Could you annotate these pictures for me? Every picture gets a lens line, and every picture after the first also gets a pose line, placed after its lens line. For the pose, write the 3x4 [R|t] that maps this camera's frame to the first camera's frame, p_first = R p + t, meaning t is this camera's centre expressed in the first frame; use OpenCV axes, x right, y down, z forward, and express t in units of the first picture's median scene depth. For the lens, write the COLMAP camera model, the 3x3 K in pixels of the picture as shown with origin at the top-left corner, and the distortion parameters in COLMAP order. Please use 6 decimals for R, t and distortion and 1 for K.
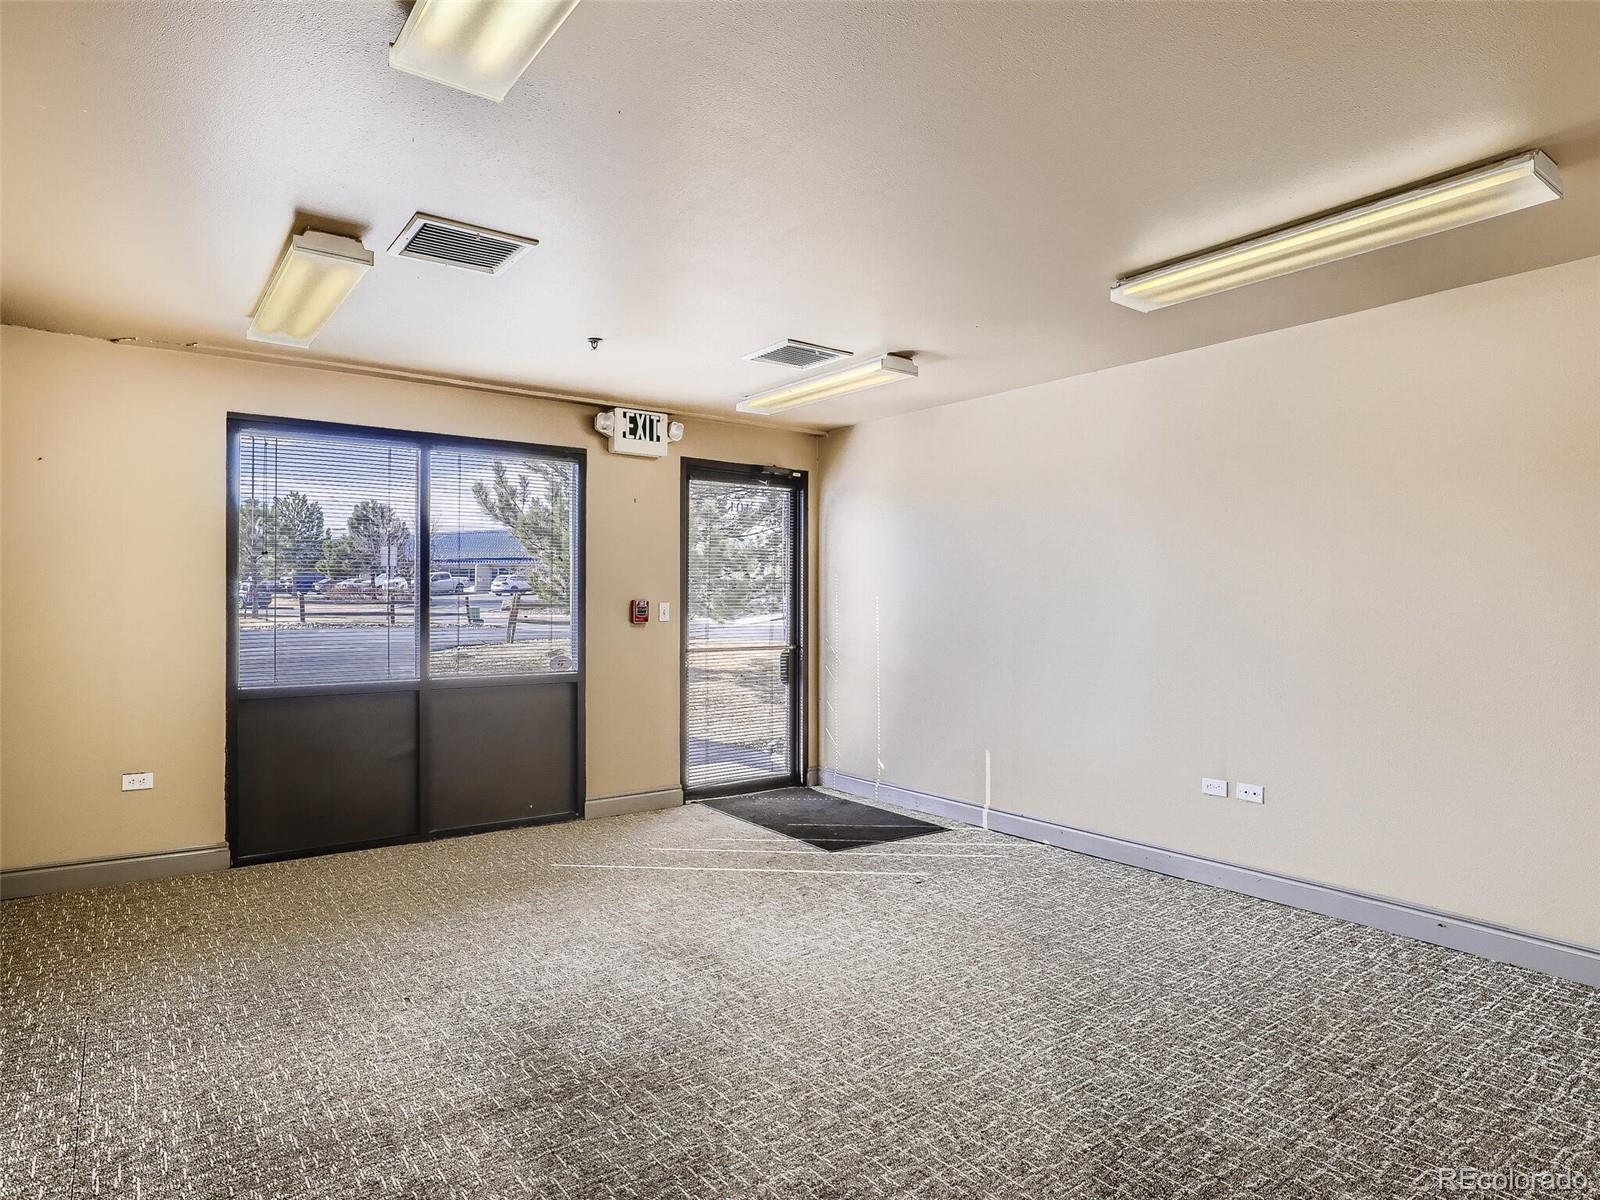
lens RADIAL K [[931.3, 0, 800.0], [0, 931.3, 600.0], [0, 0, 1]] dist [-0.035613, 0.025246]
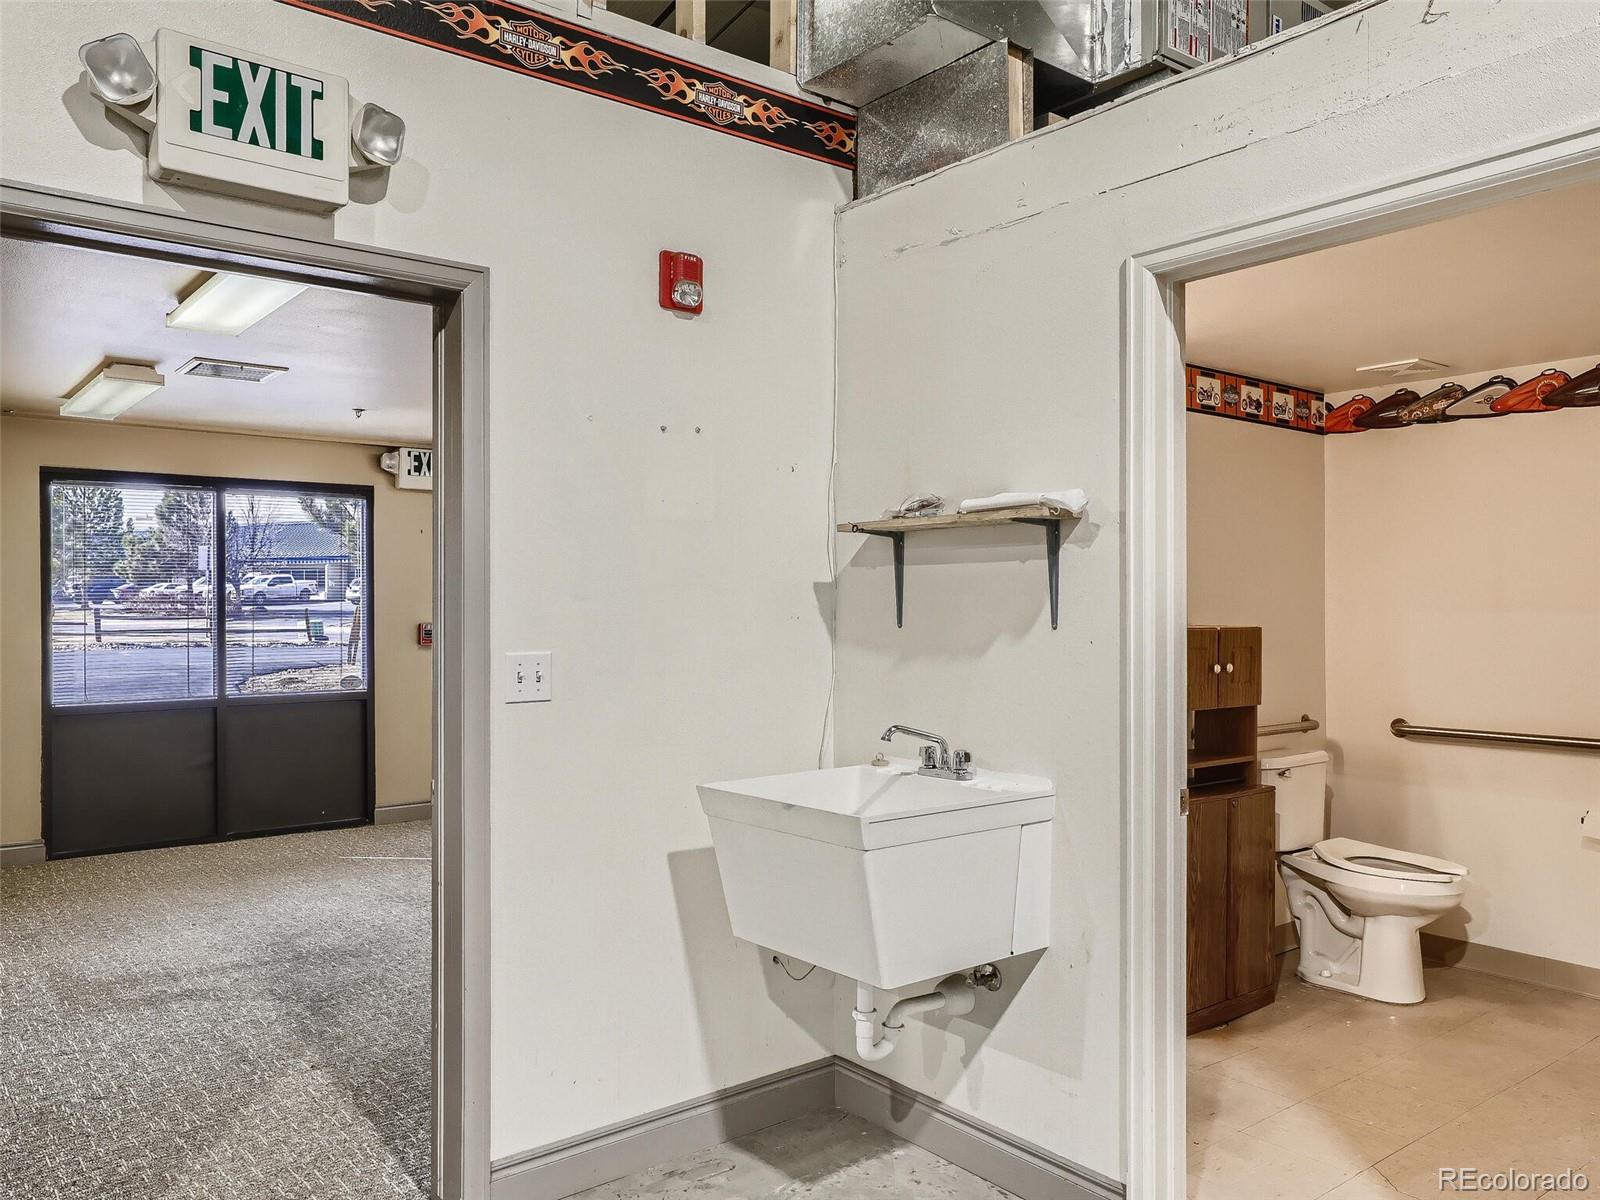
lens RADIAL K [[1221.2, 0, 800.0], [0, 1221.2, 600.0], [0, 0, 1]] dist [-0.031518, 0.067713]
pose [[0.999471, -0.009609, 0.031061, 0.223766], [0.009712, 0.999948, -0.003194, -0.018808], [-0.031029, 0.003494, 0.999512, -0.443150]]
